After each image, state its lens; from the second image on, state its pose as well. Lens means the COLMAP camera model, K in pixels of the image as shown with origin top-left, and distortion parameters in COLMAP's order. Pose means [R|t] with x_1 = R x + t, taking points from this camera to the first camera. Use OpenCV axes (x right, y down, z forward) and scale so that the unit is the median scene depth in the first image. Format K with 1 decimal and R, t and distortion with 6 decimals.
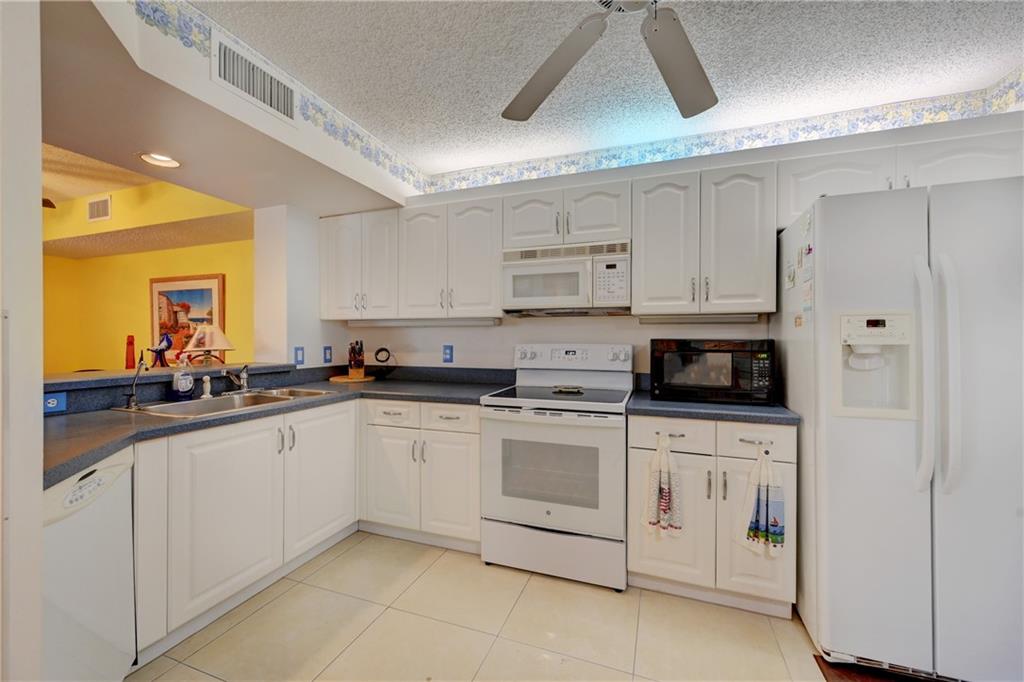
lens RADIAL K [[404.3, 0, 516.9], [0, 404.3, 340.1], [0, 0, 1]] dist [0.001898, 0.000117]
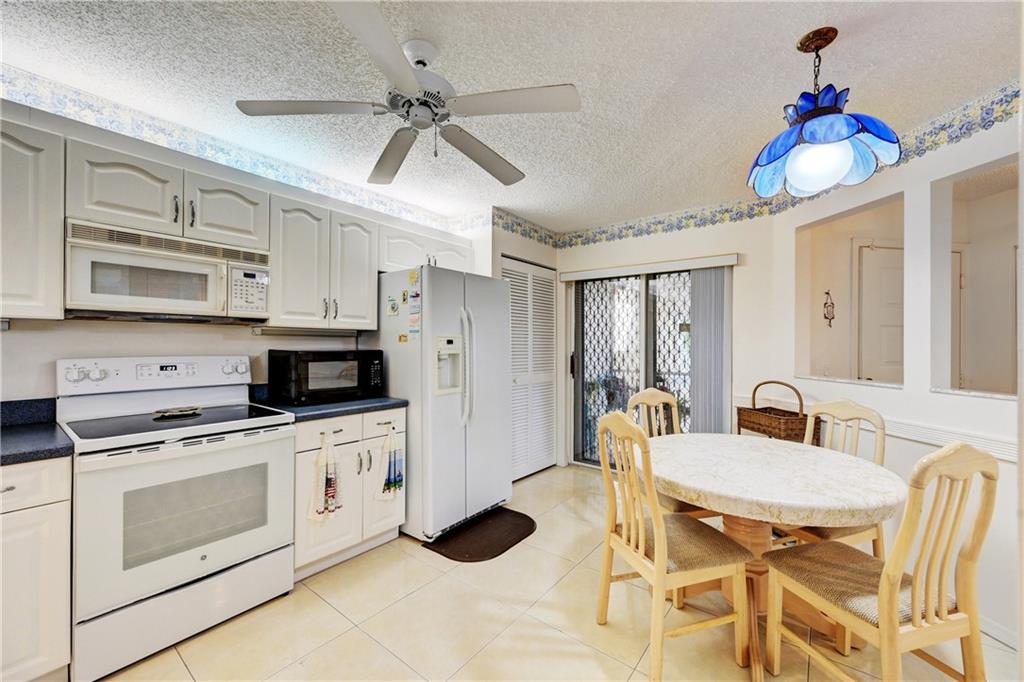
lens RADIAL K [[404.3, 0, 516.9], [0, 404.3, 340.1], [0, 0, 1]] dist [0.001898, 0.000117]
pose [[0.297896, 0.007142, 0.954572, -0.494878], [-0.004364, 0.999972, -0.006120, -0.025770], [-0.954588, -0.002343, 0.297919, 0.107777]]
